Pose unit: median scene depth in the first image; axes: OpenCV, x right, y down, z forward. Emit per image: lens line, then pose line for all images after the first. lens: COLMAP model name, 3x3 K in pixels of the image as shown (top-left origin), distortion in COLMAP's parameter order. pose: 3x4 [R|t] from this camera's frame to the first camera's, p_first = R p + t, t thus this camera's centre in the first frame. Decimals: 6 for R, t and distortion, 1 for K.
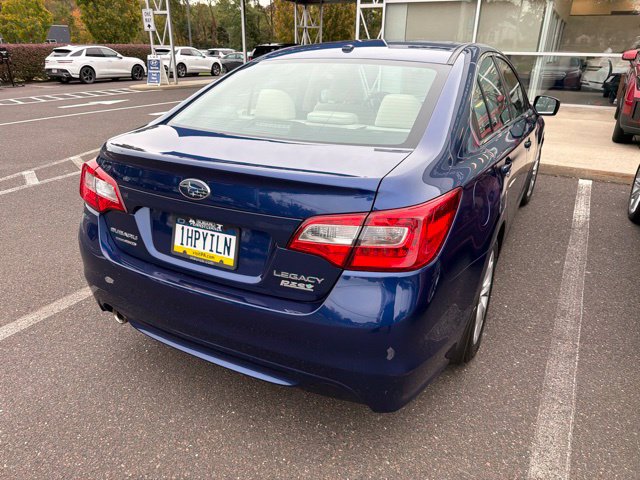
lens RADIAL K [[454.9, 0, 317.0], [0, 454.9, 240.3], [0, 0, 1]] dist [0.012273, -0.018461]
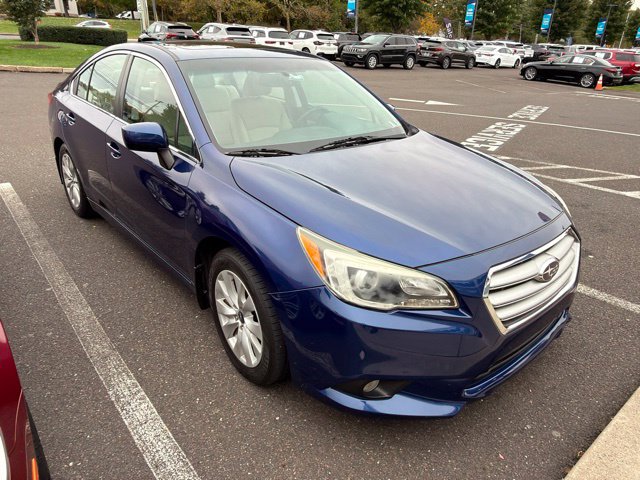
lens RADIAL K [[454.9, 0, 322.4], [0, 454.9, 245.3], [0, 0, 1]] dist [0.012273, -0.018461]
pose [[-0.352642, 0.372960, -0.858222, 1.607263], [-0.393686, 0.772893, 0.497643, -0.936859], [0.848914, 0.513359, -0.125726, 2.139680]]
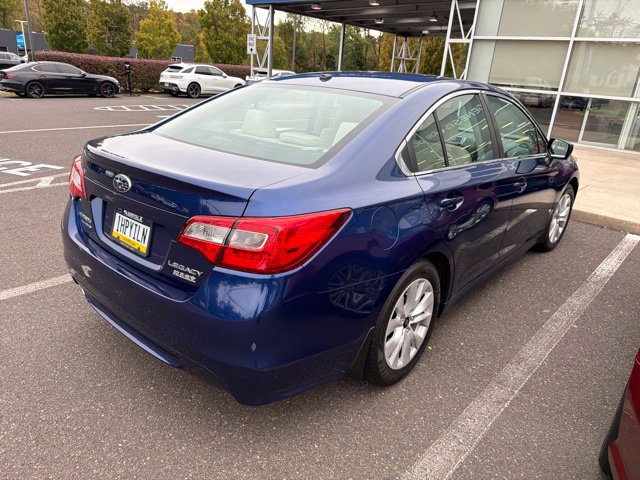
lens RADIAL K [[454.9, 0, 316.9], [0, 454.9, 240.7], [0, 0, 1]] dist [0.012273, -0.018461]
pose [[0.974591, 0.127064, -0.184466, 0.316169], [-0.136711, 0.989782, -0.040506, 0.009108], [0.177434, 0.064695, 0.982004, -0.039724]]
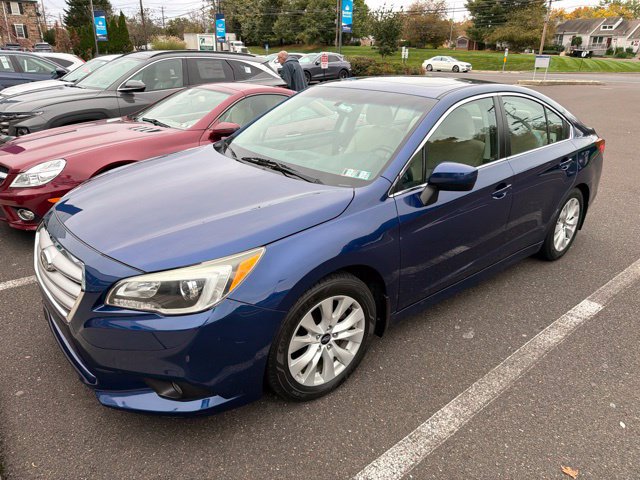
lens RADIAL K [[454.9, 0, 316.2], [0, 454.9, 235.5], [0, 0, 1]] dist [0.012273, -0.018461]
pose [[-0.935650, -0.154150, 0.317484, -0.002900], [0.107216, 0.732908, 0.671827, -1.246912], [-0.336249, 0.662634, -0.669218, 2.801751]]
